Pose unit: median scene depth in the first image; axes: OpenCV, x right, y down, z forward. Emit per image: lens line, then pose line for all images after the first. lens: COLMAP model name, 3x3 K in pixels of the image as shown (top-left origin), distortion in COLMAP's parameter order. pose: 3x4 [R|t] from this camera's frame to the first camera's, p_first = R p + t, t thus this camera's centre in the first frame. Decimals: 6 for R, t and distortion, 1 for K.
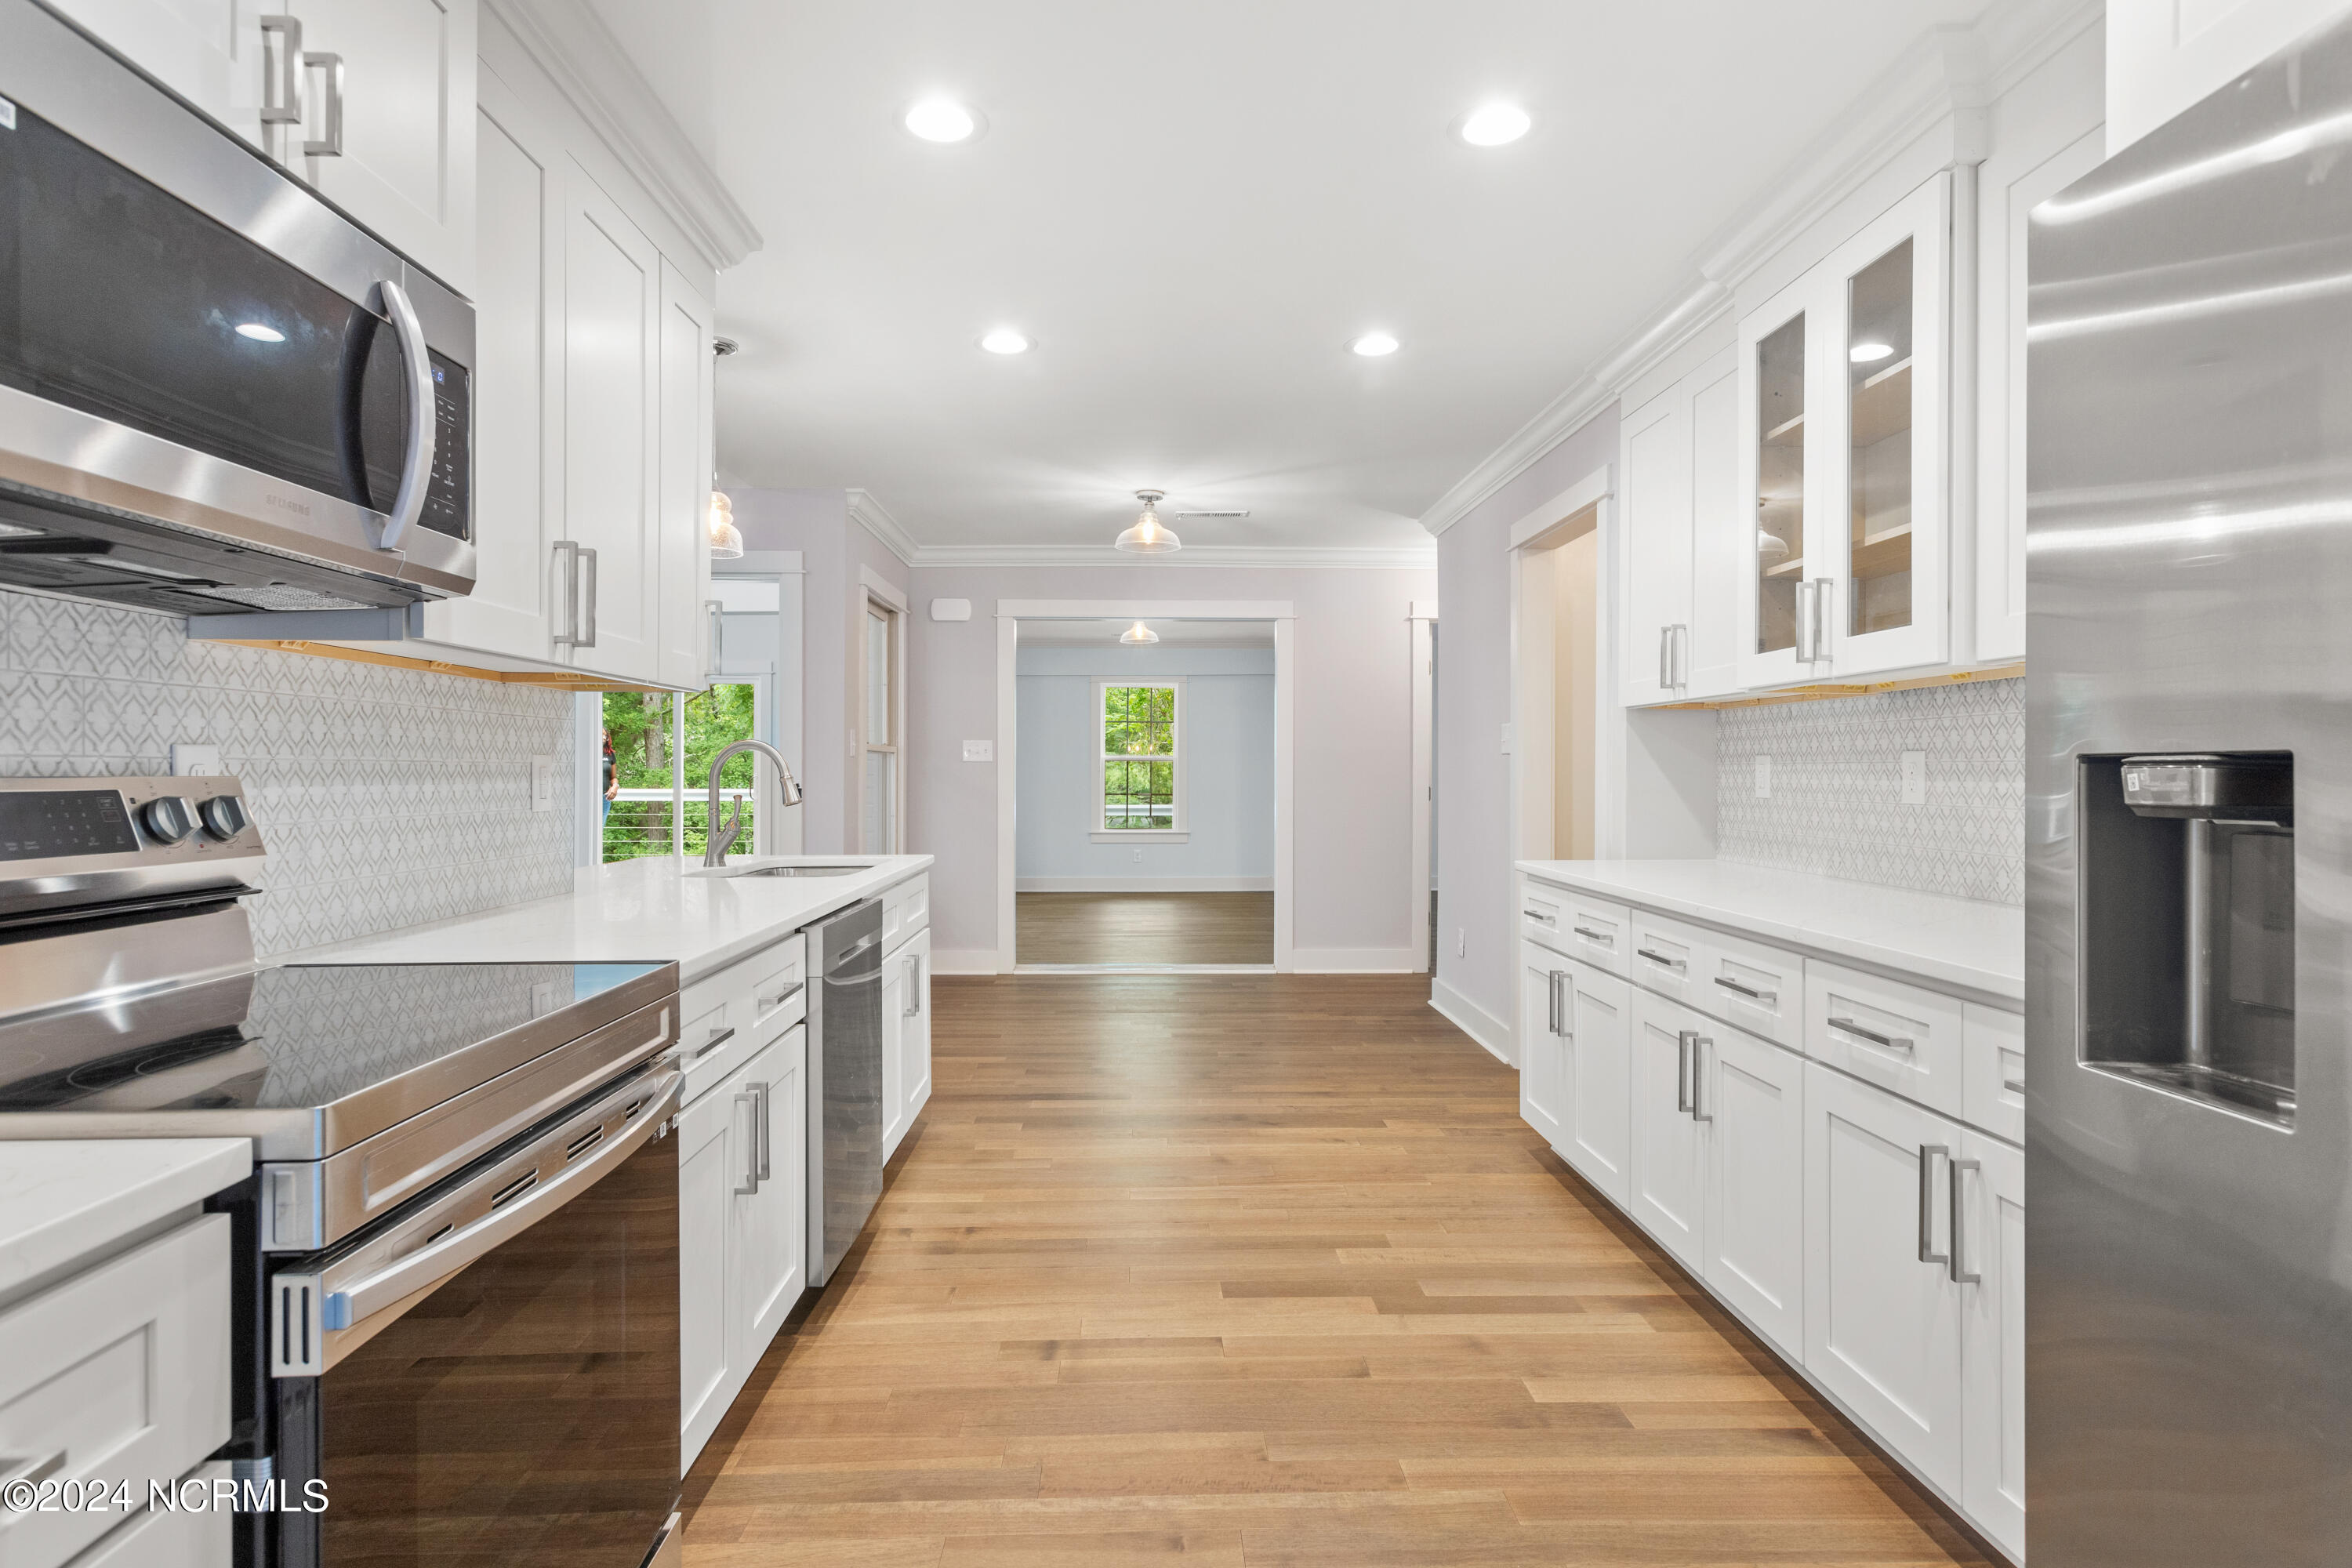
lens RADIAL K [[1219.6, 0, 1165.5], [0, 1219.6, 776.7], [0, 0, 1]] dist [0.001354, 0.000168]
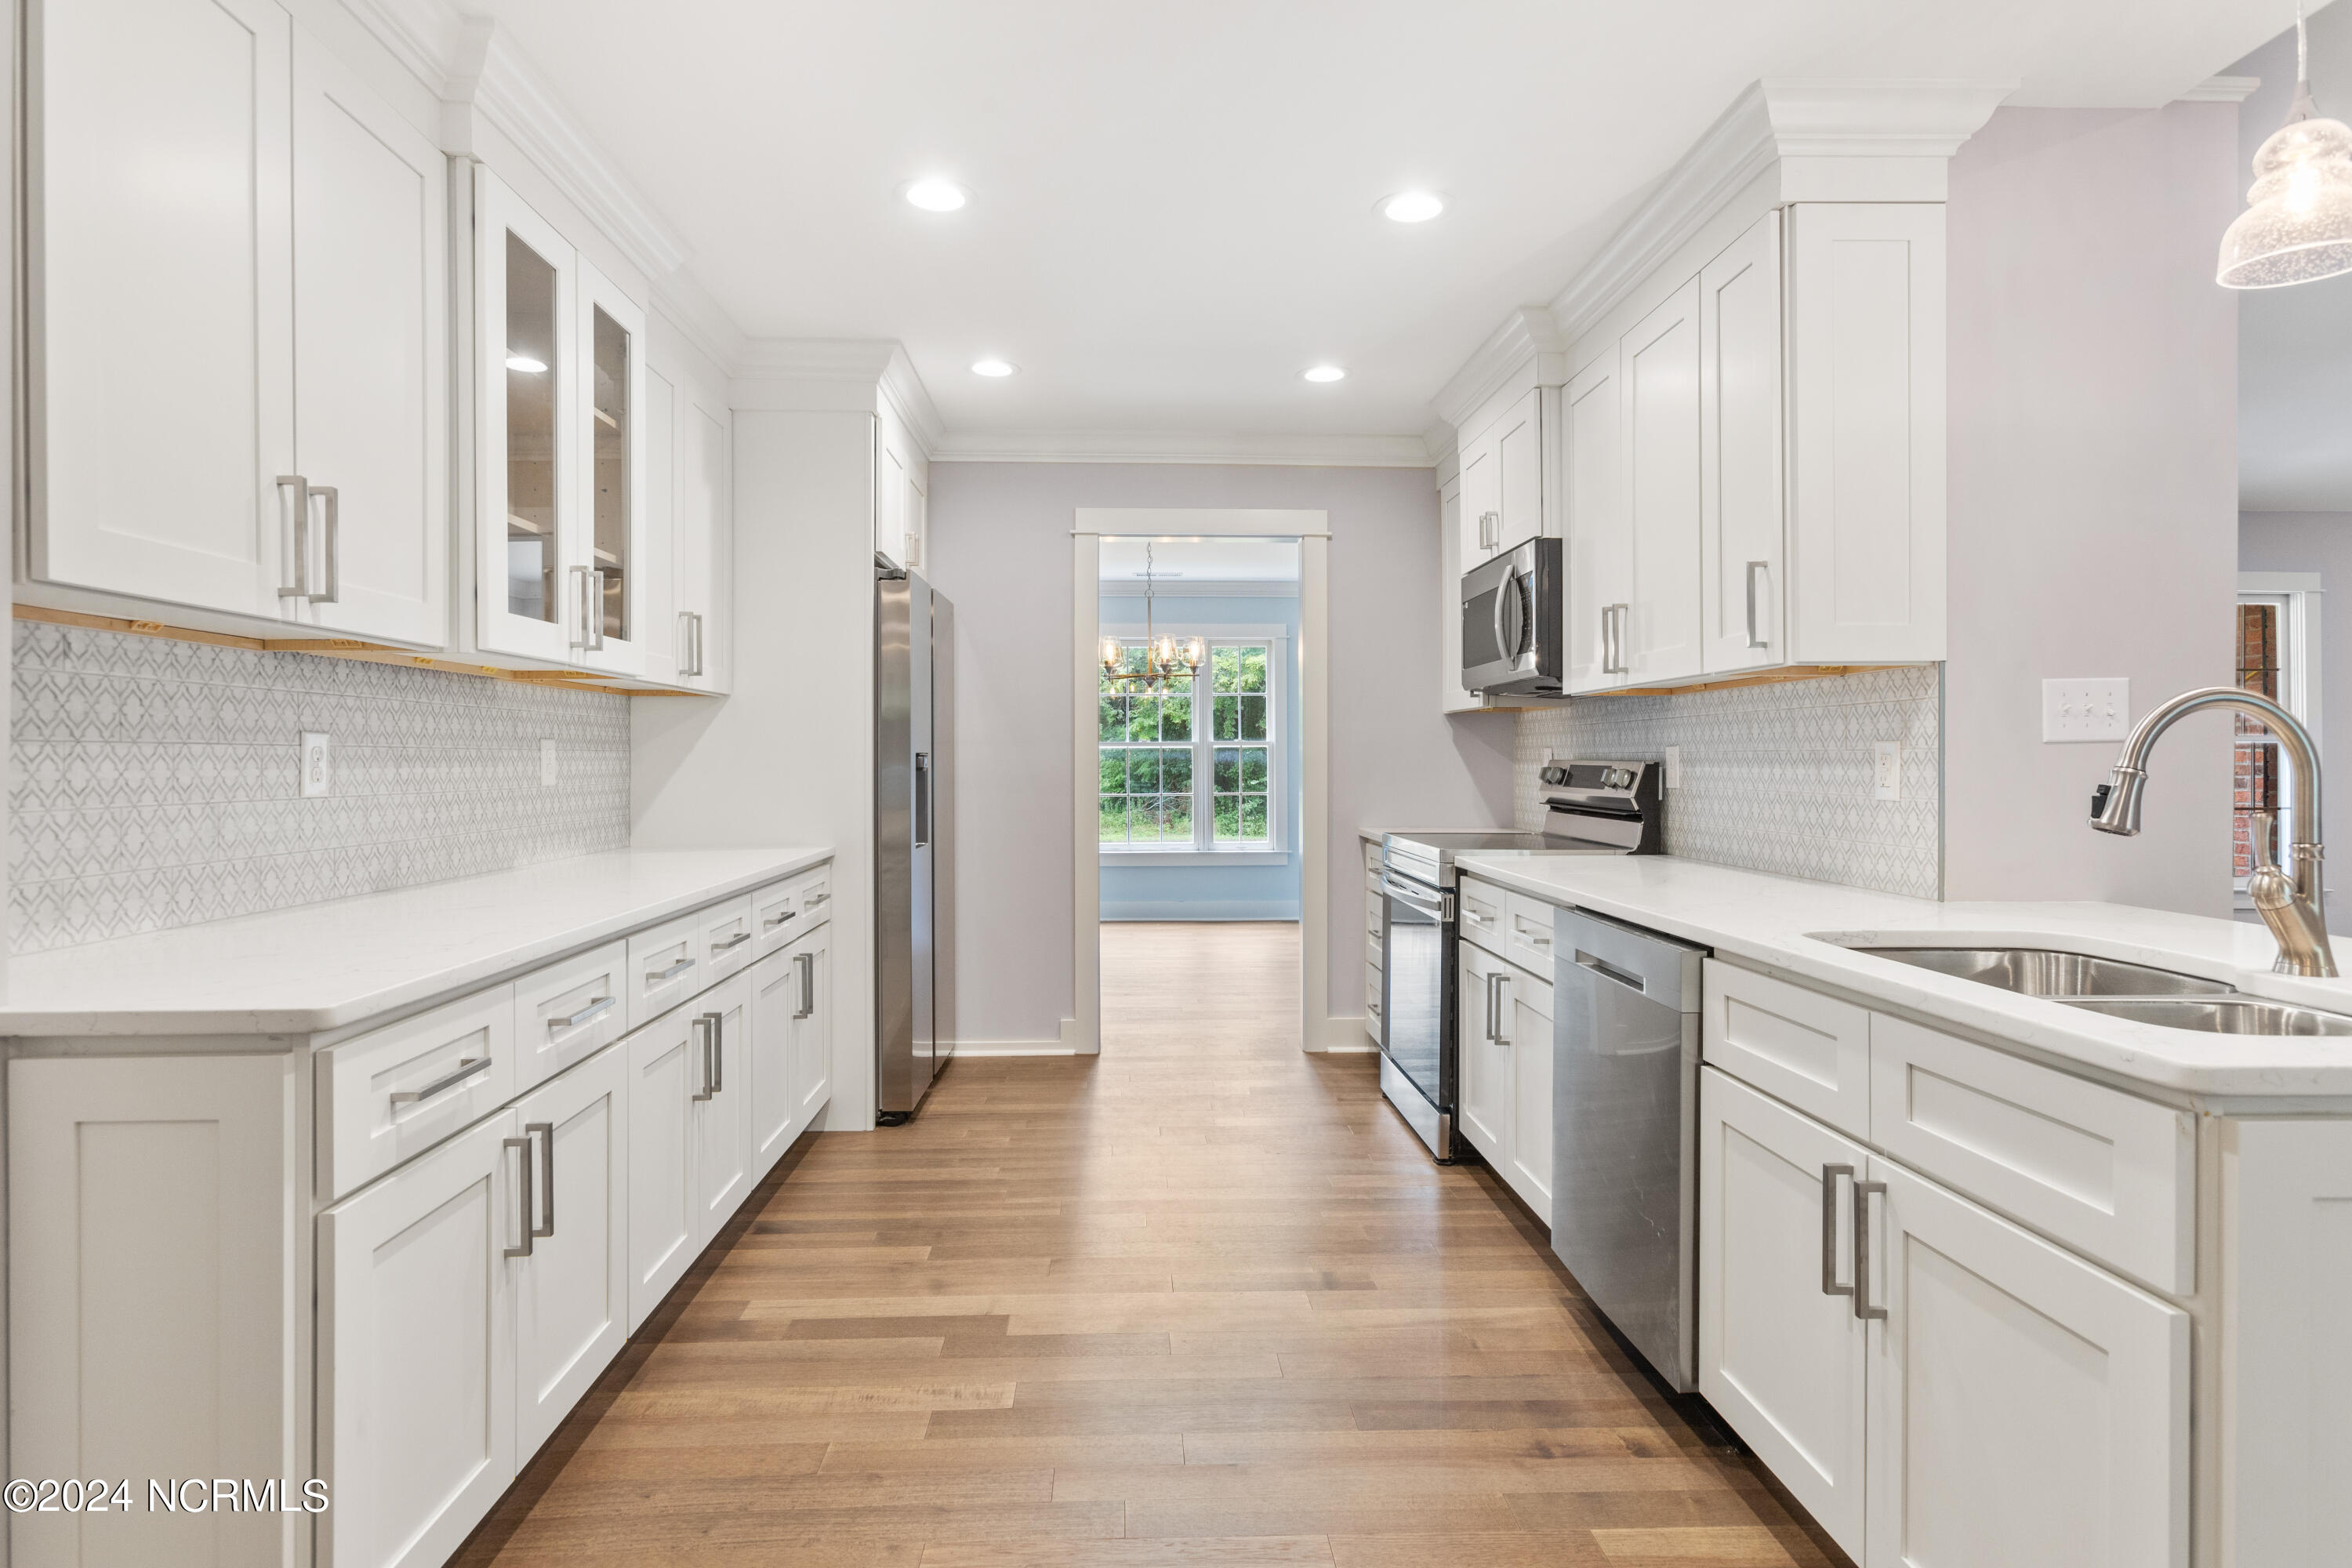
lens RADIAL K [[1219.6, 0, 1174.9], [0, 1219.6, 763.6], [0, 0, 1]] dist [0.001354, 0.000168]
pose [[-0.999700, -0.000599, -0.024494, 0.068461], [-0.000805, 0.999964, 0.008403, -0.007940], [0.024488, 0.008420, -0.999665, 2.001261]]
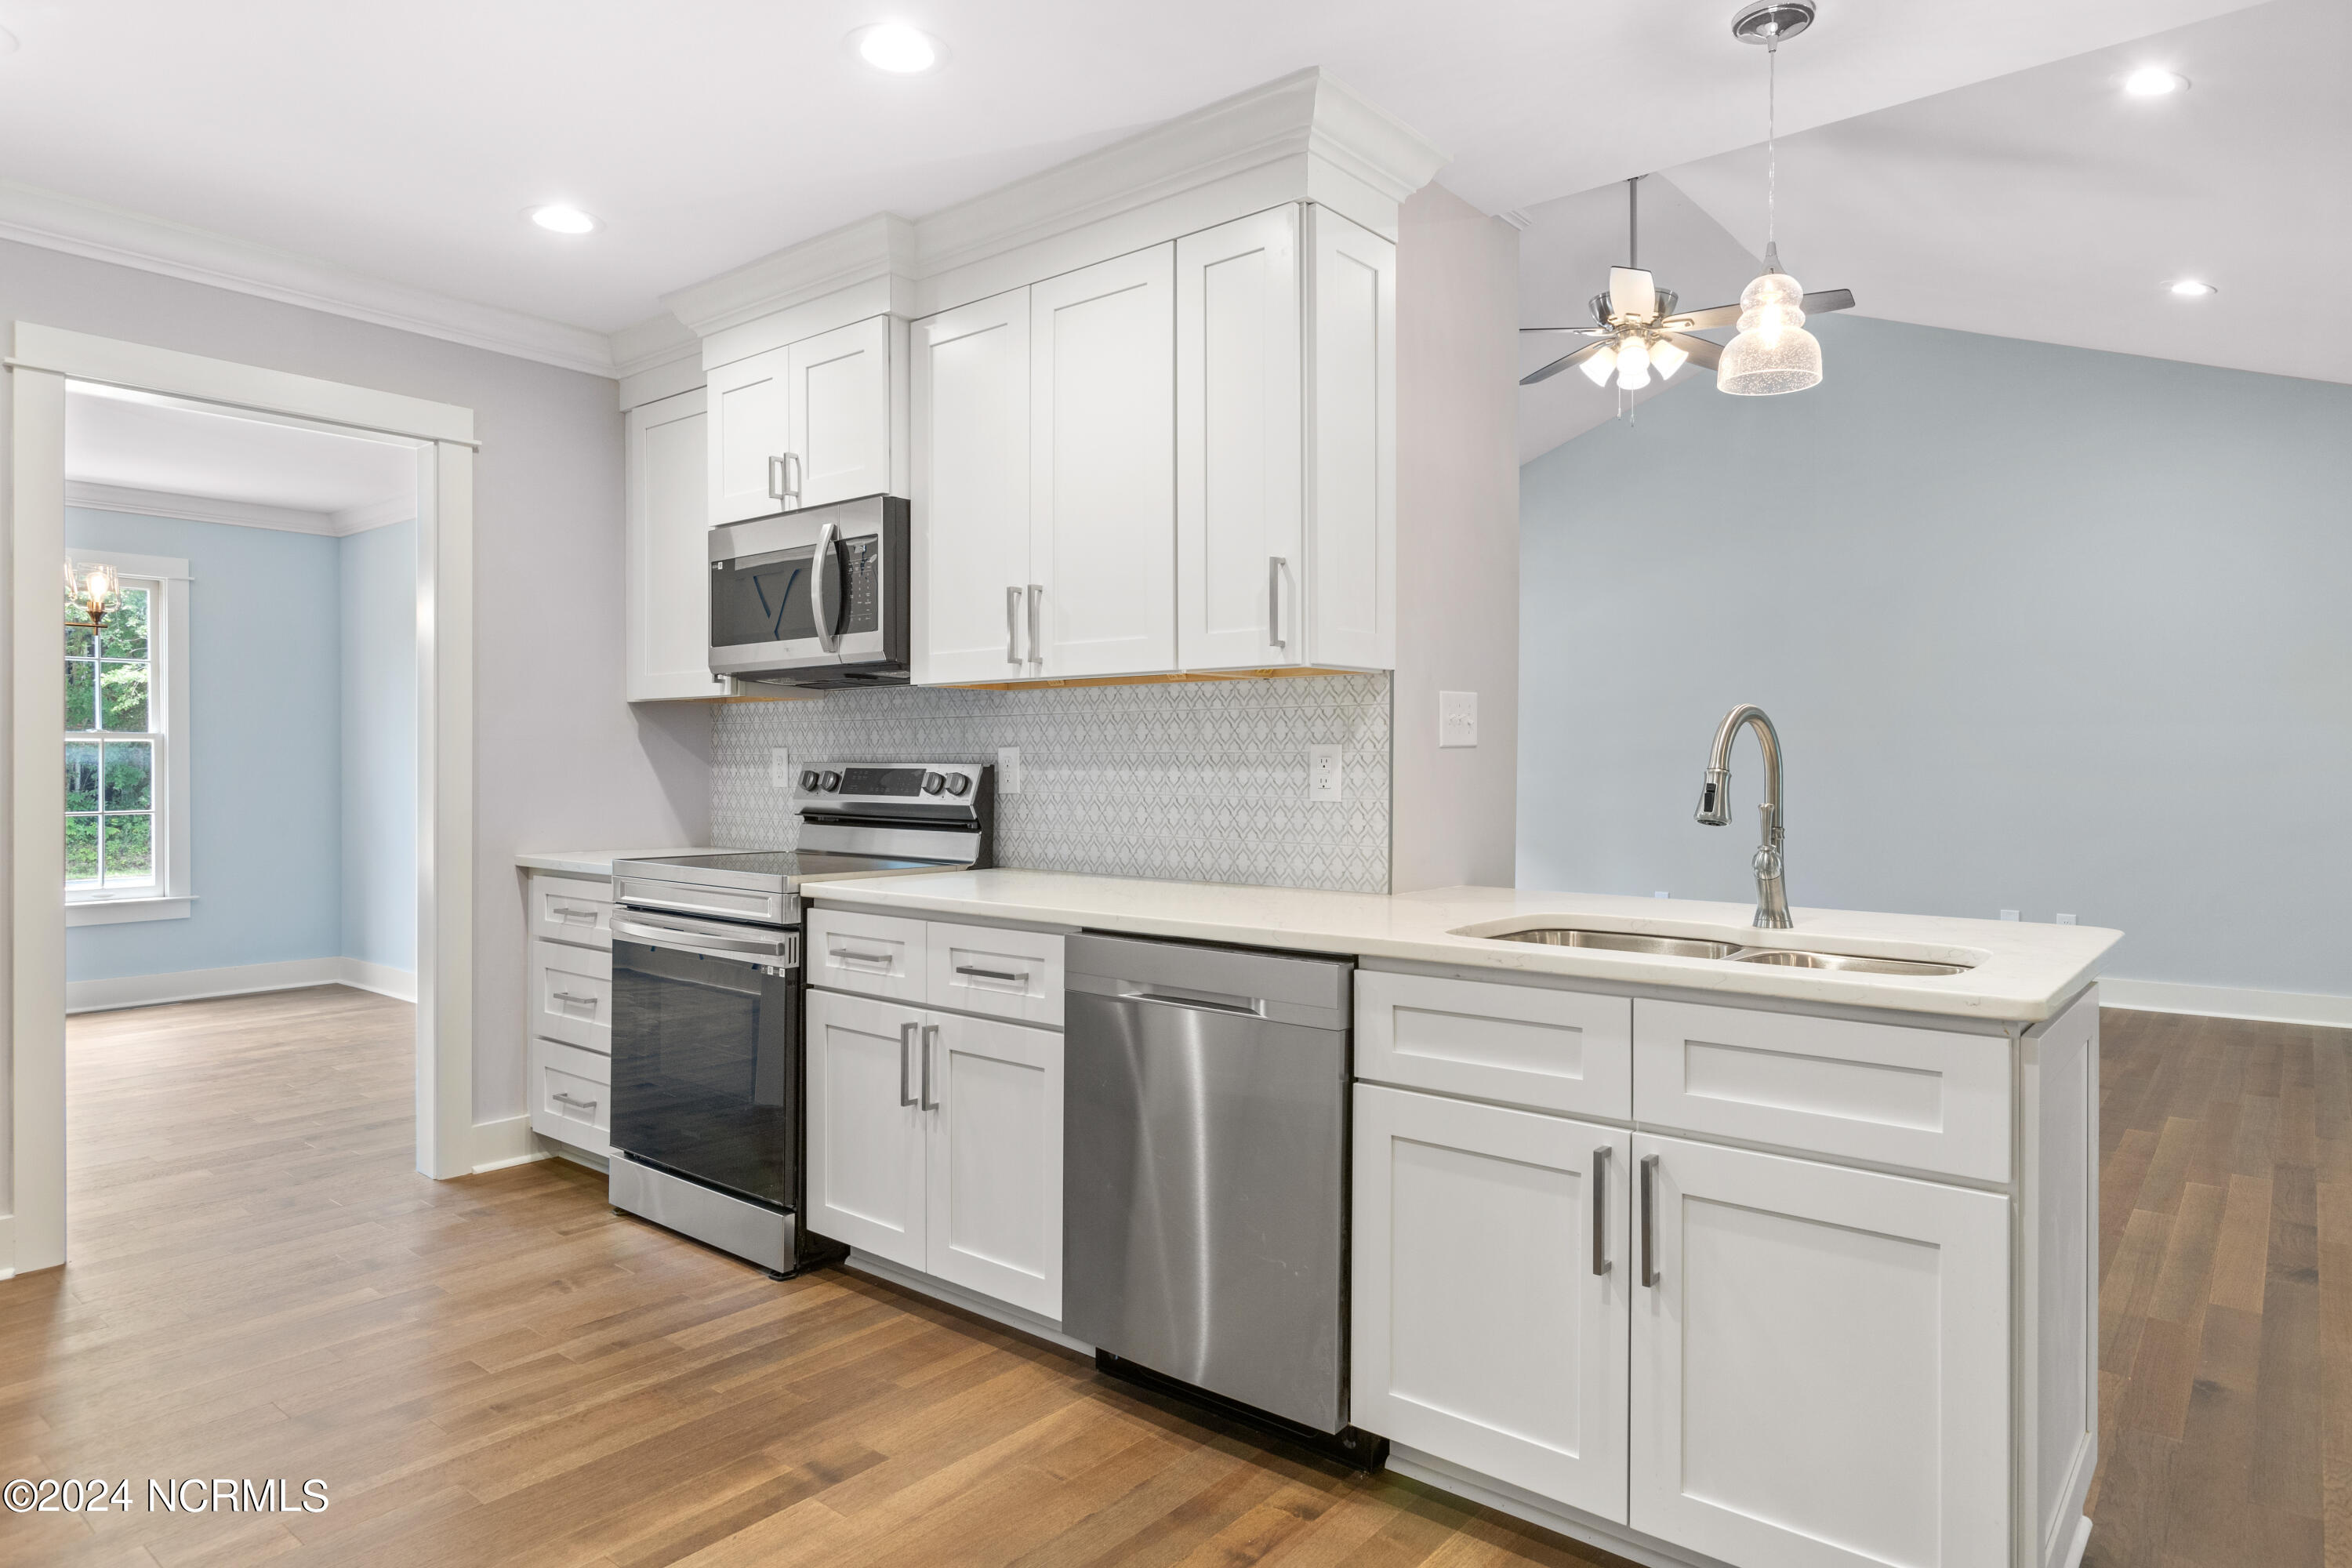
lens RADIAL K [[1368.8, 0, 1179.5], [0, 1368.8, 767.7], [0, 0, 1]] dist [-0.007253, 0.006129]
pose [[-0.648809, -0.000127, -0.760951, 0.421717], [-0.006320, 0.999966, 0.005222, -0.004063], [0.760925, 0.008198, -0.648788, 1.683530]]
